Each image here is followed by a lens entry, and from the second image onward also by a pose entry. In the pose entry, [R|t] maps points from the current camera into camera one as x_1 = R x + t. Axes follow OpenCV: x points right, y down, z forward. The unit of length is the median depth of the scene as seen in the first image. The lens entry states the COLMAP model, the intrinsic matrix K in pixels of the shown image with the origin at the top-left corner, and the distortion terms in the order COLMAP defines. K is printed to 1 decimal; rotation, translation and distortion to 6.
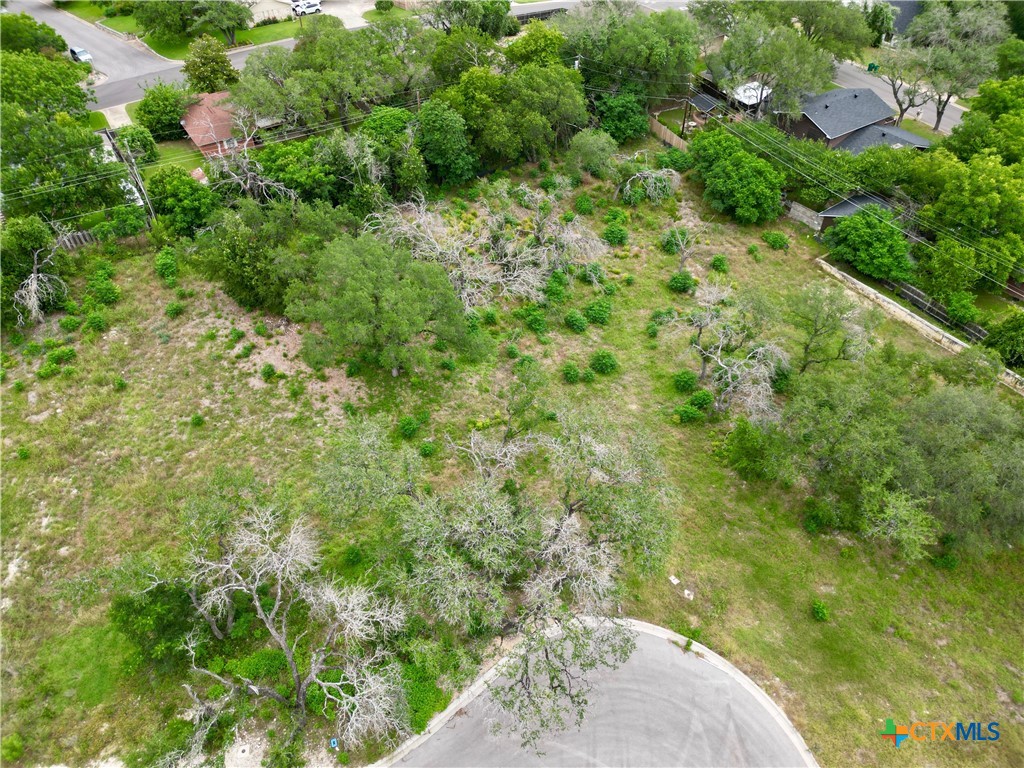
lens RADIAL K [[714.9, 0, 509.2], [0, 714.9, 383.2], [0, 0, 1]] dist [0.058301, -0.060220]
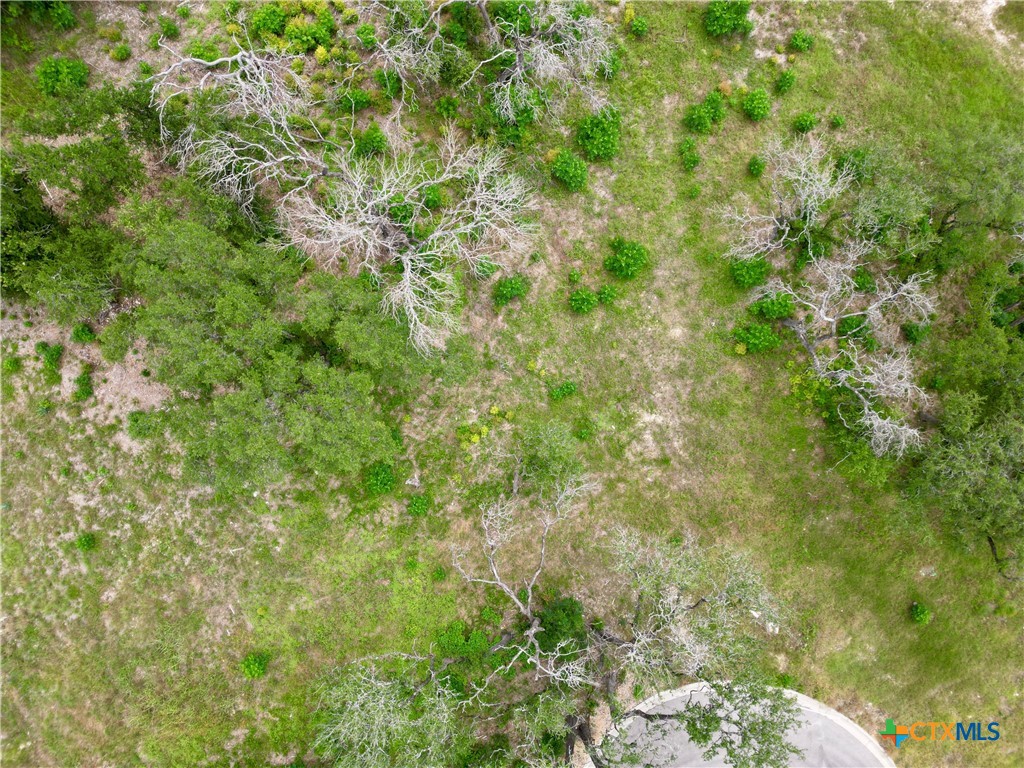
lens RADIAL K [[714.9, 0, 509.2], [0, 714.9, 383.2], [0, 0, 1]] dist [0.058301, -0.060220]
pose [[0.975058, -0.221939, 0.002366, 0.001724], [0.156816, 0.696417, 0.700294, -0.457542], [-0.157071, -0.682456, 0.713850, 0.506459]]
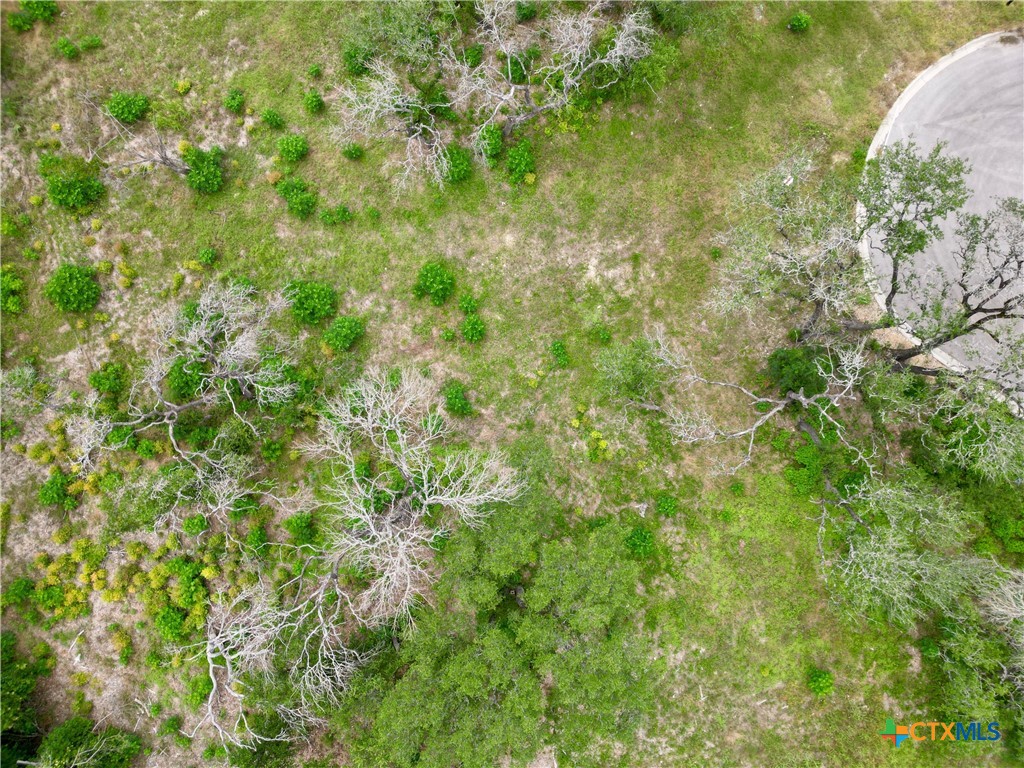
lens RADIAL K [[714.9, 0, 509.2], [0, 714.9, 383.2], [0, 0, 1]] dist [0.058301, -0.060220]
pose [[-0.156976, -0.986759, 0.040817, 0.003690], [0.707369, -0.083496, 0.701895, -0.488056], [-0.689193, 0.139053, 0.711110, 0.529000]]
